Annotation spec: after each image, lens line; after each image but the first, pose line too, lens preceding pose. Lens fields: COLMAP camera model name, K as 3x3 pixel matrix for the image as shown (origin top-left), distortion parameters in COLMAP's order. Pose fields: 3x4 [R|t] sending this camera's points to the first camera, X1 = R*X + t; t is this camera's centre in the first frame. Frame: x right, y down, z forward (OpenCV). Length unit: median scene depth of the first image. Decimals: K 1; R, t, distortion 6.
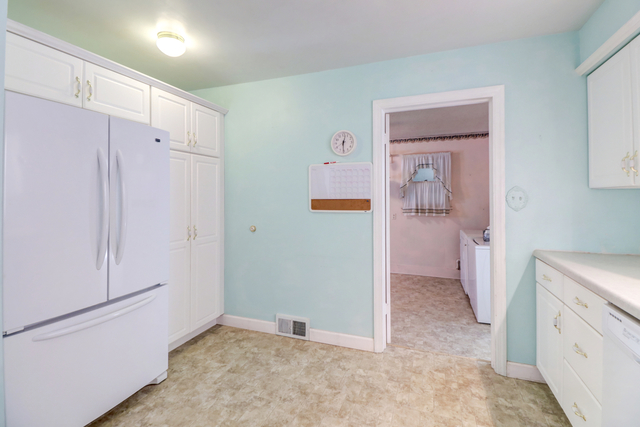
lens RADIAL K [[295.4, 0, 320.7], [0, 295.4, 198.2], [0, 0, 1]] dist [0.019009, -0.004607]
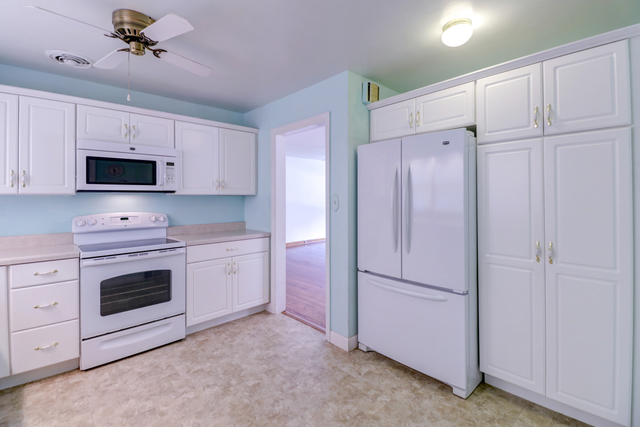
lens RADIAL K [[295.4, 0, 352.0], [0, 295.4, 192.0], [0, 0, 1]] dist [0.019009, -0.004607]
pose [[-0.384687, 0.006797, -0.923022, 0.783357], [0.015186, 0.999884, 0.001034, -0.062936], [0.922922, -0.013620, -0.384746, 1.779535]]
